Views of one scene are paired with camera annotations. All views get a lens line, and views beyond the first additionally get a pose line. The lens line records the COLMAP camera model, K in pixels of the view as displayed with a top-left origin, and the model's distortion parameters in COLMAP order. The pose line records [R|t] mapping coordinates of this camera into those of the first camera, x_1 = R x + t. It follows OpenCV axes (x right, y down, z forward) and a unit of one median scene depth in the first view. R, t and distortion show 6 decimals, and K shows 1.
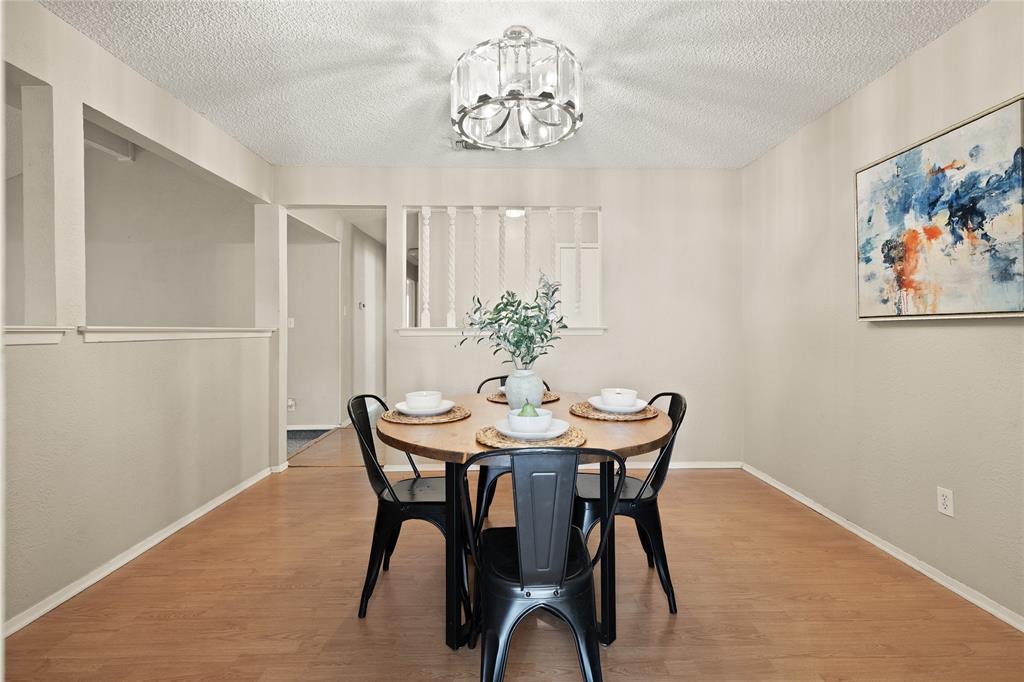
lens RADIAL K [[452.7, 0, 510.2], [0, 452.7, 330.4], [0, 0, 1]] dist [0.001593, -0.000230]
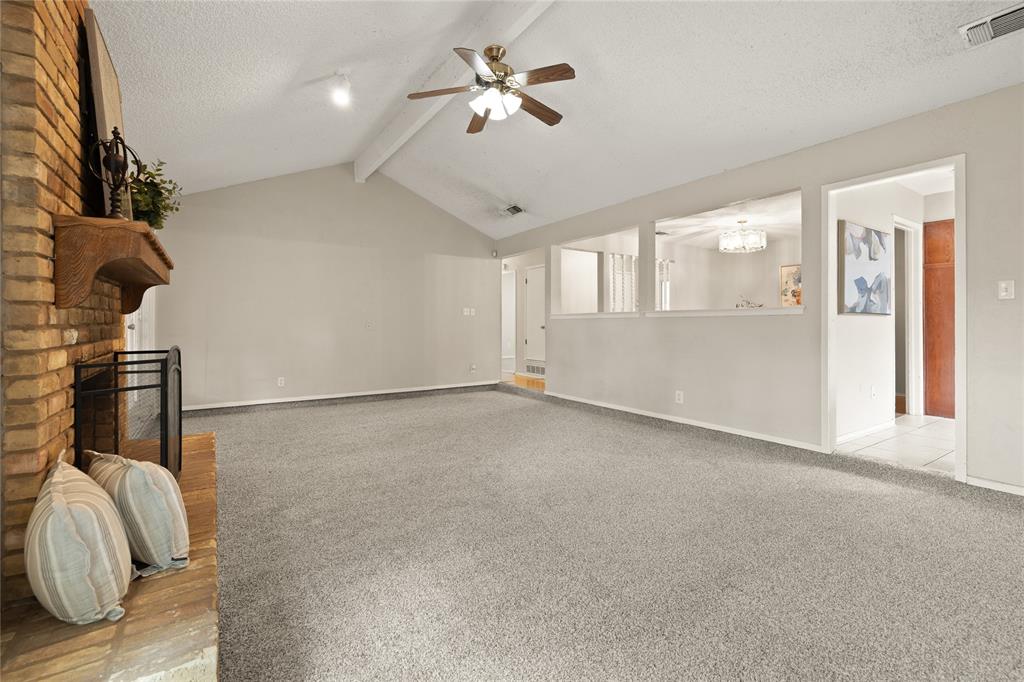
lens RADIAL K [[452.7, 0, 503.0], [0, 452.7, 317.9], [0, 0, 1]] dist [0.001593, -0.000230]
pose [[0.841162, 0.008758, 0.540713, -3.000791], [0.000566, 0.999854, -0.017076, 0.070933], [-0.540783, 0.014669, 0.841034, -0.713488]]
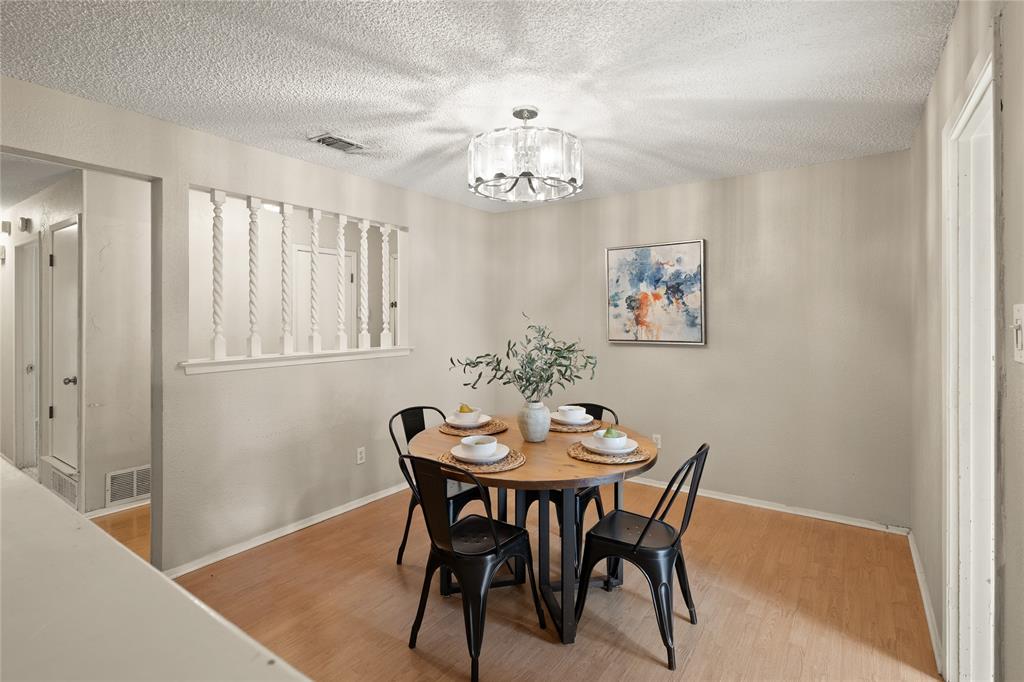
lens RADIAL K [[494.6, 0, 514.3], [0, 494.6, 312.7], [0, 0, 1]] dist [-0.000643, -0.000046]
pose [[0.571329, 0.000375, 0.820721, -0.993822], [0.005566, 0.999975, -0.004331, -0.138184], [-0.820703, 0.007042, 0.571312, 0.314581]]
